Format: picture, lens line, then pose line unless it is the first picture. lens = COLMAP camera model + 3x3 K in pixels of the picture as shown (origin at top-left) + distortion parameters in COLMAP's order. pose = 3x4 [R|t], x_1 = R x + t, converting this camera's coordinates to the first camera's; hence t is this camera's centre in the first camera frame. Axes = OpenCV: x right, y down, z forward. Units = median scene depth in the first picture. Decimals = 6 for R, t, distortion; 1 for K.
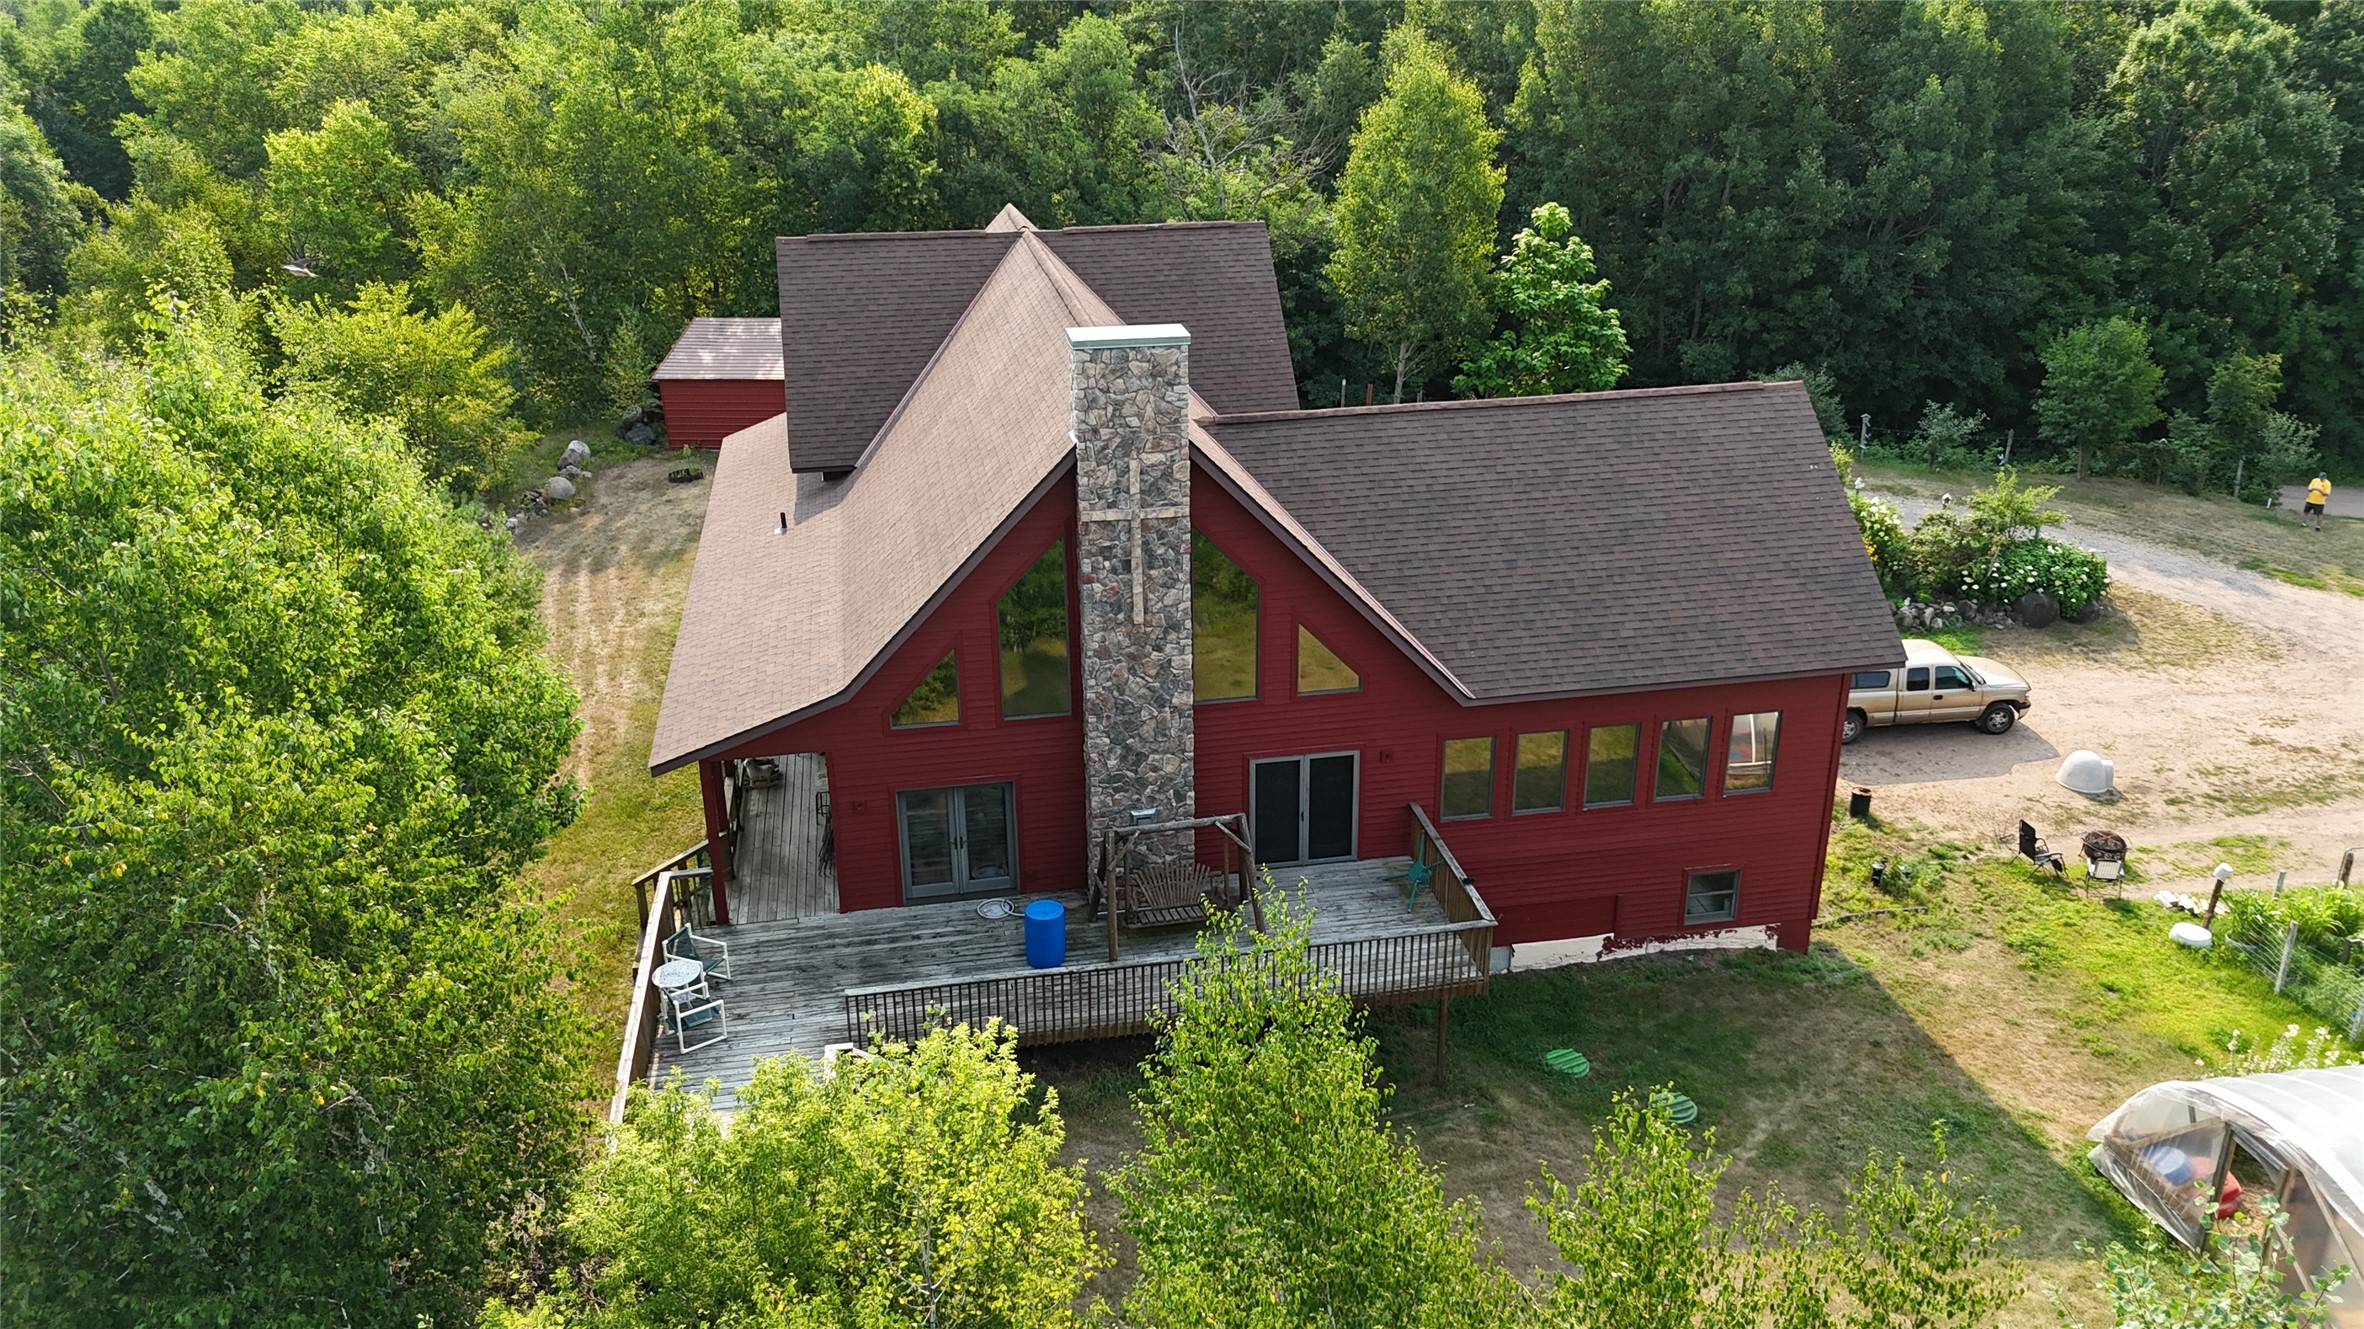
lens RADIAL K [[1753.3, 0, 1198.1], [0, 1753.3, 658.7], [0, 0, 1]] dist [0.069887, -0.069620]
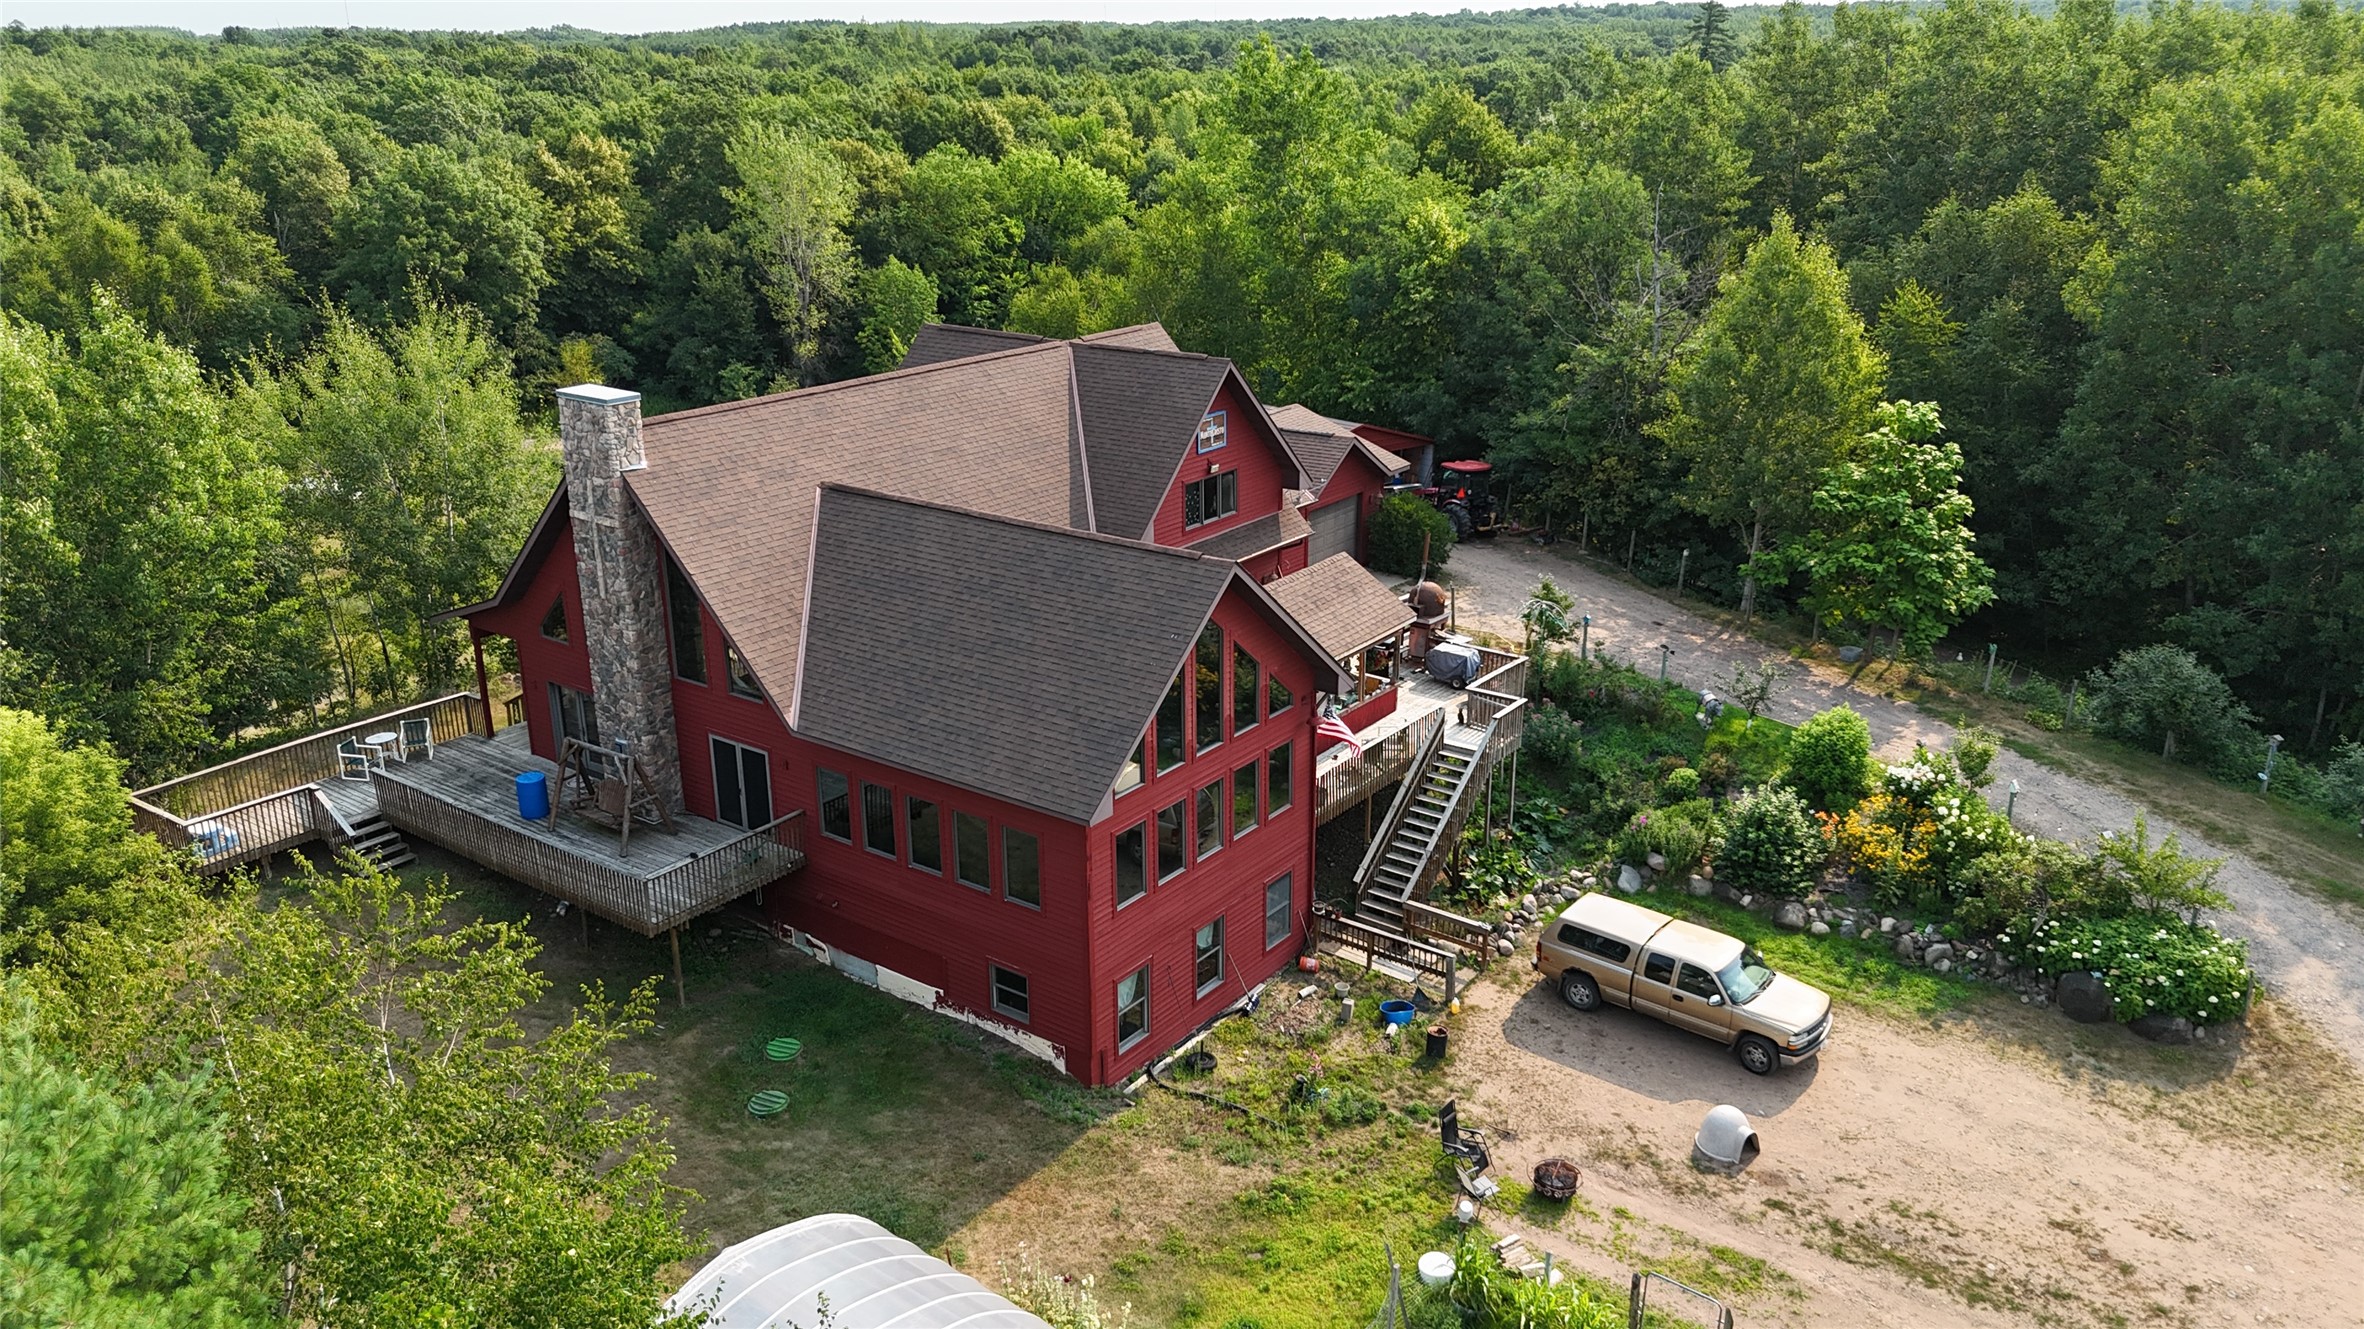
lens RADIAL K [[1753.3, 0, 1191.1], [0, 1753.3, 663.5], [0, 0, 1]] dist [0.069887, -0.069620]
pose [[0.677452, 0.241931, -0.694643, 1.061194], [-0.279575, 0.958180, 0.061060, -0.156133], [0.680366, 0.152839, 0.716758, 0.264931]]
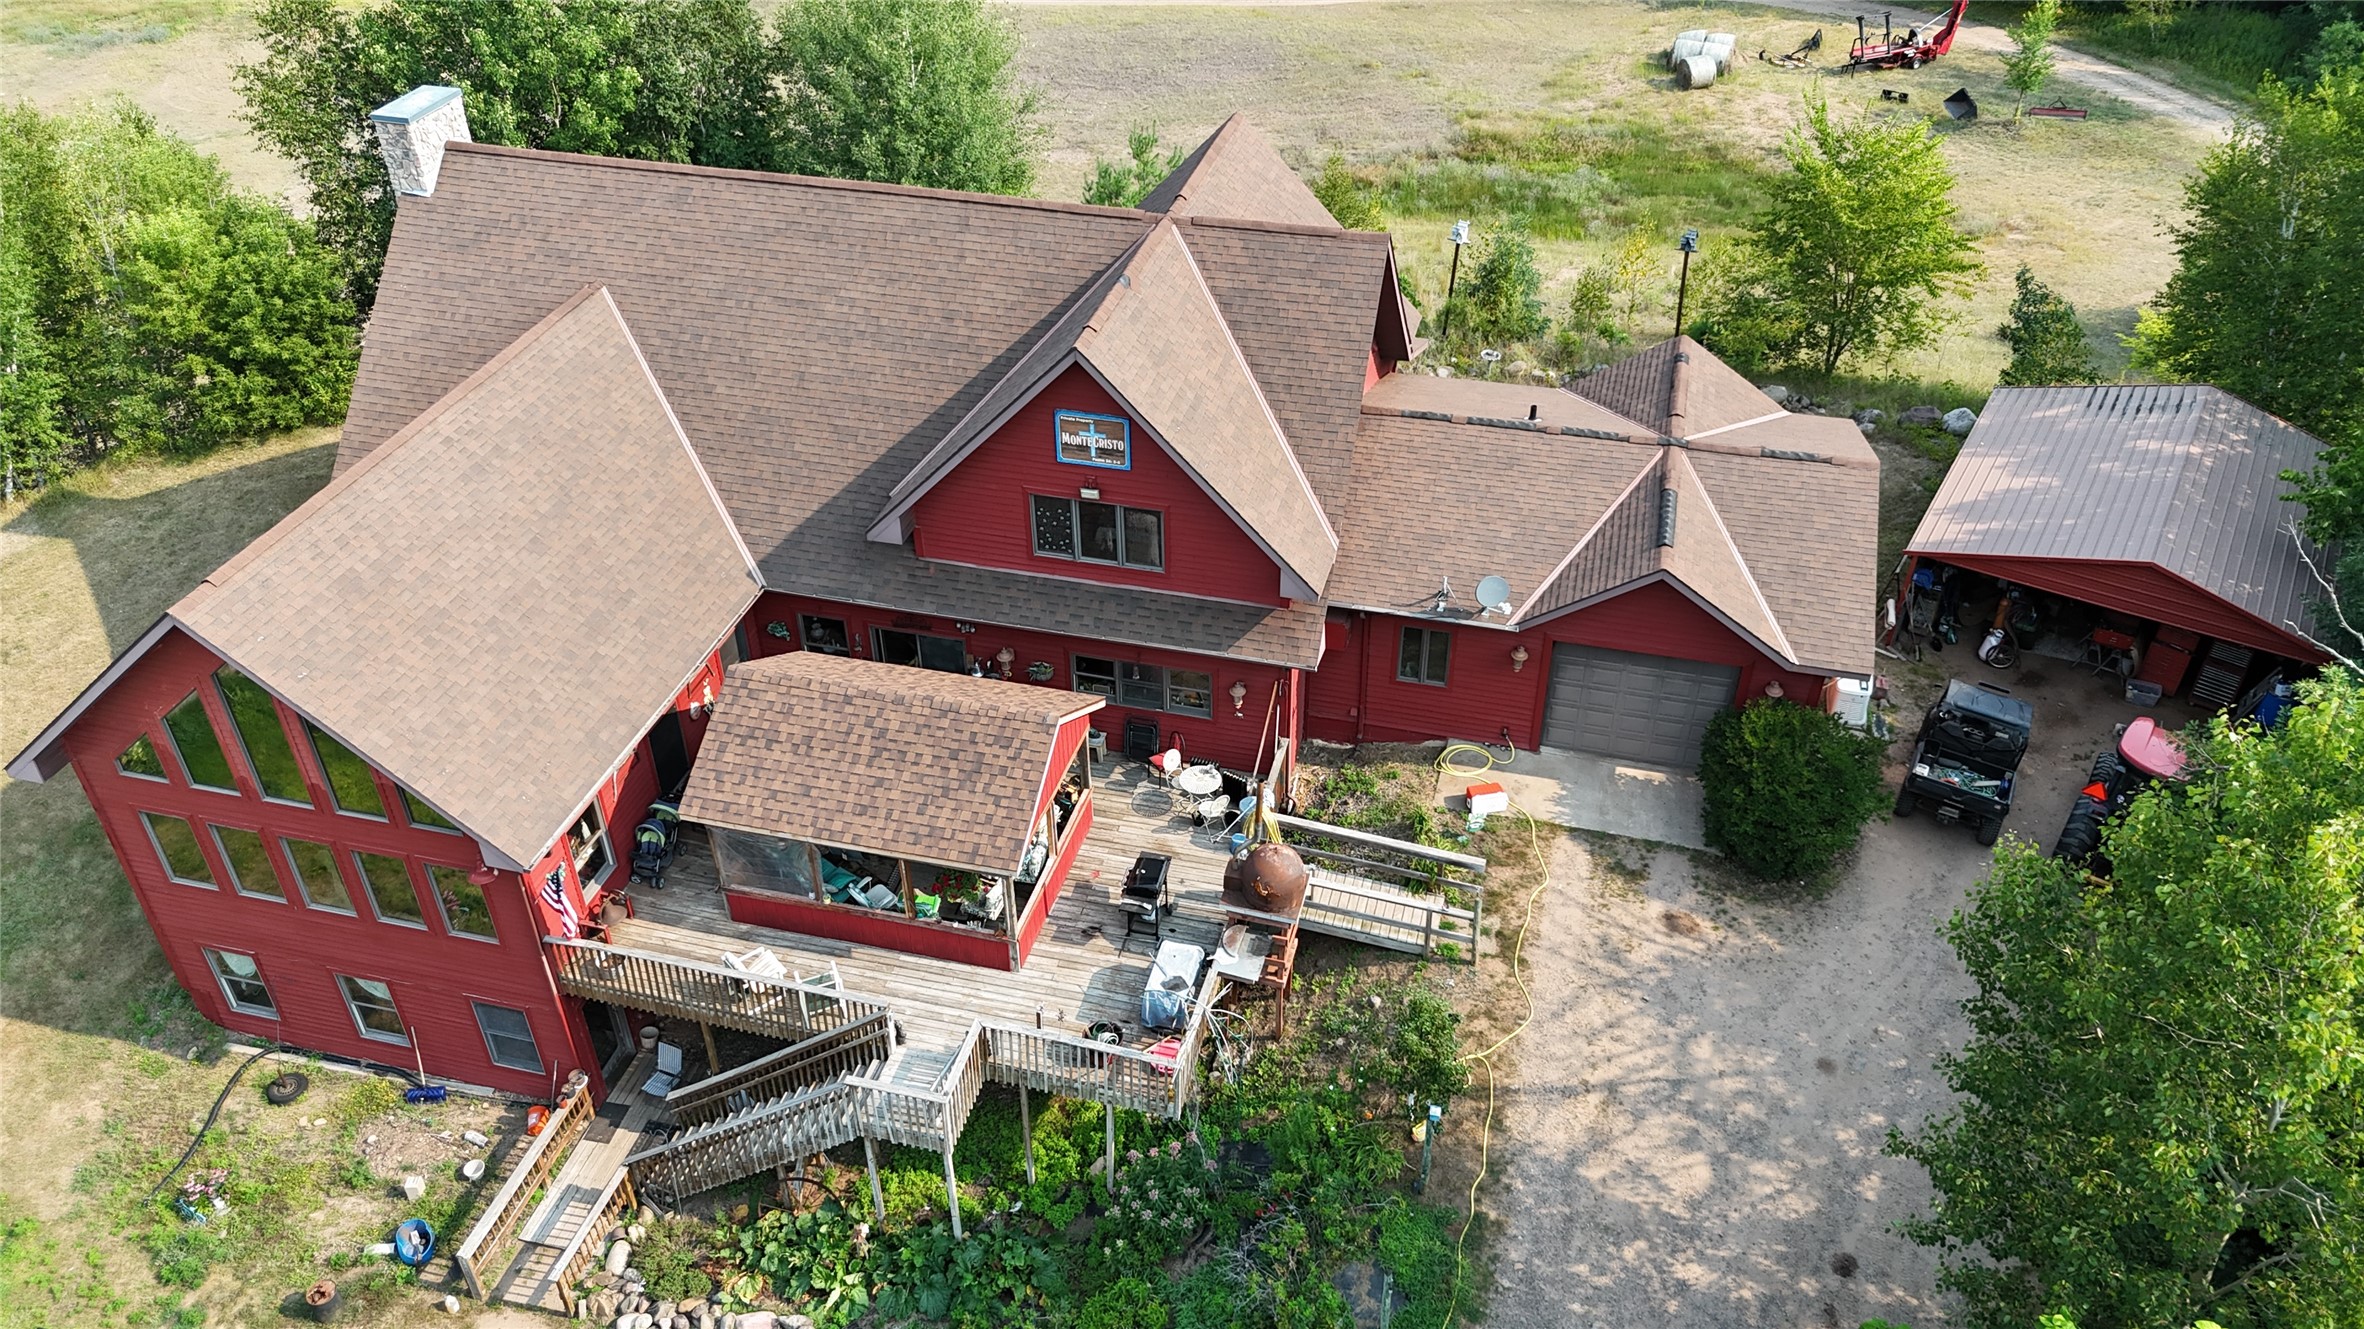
lens RADIAL K [[1753.3, 0, 1178.9], [0, 1753.3, 675.9], [0, 0, 1]] dist [0.069887, -0.069620]
pose [[-0.433166, 0.546150, -0.716998, 0.719117], [-0.331214, 0.643389, 0.690180, -0.811548], [0.838251, 0.536442, -0.097802, 1.467140]]
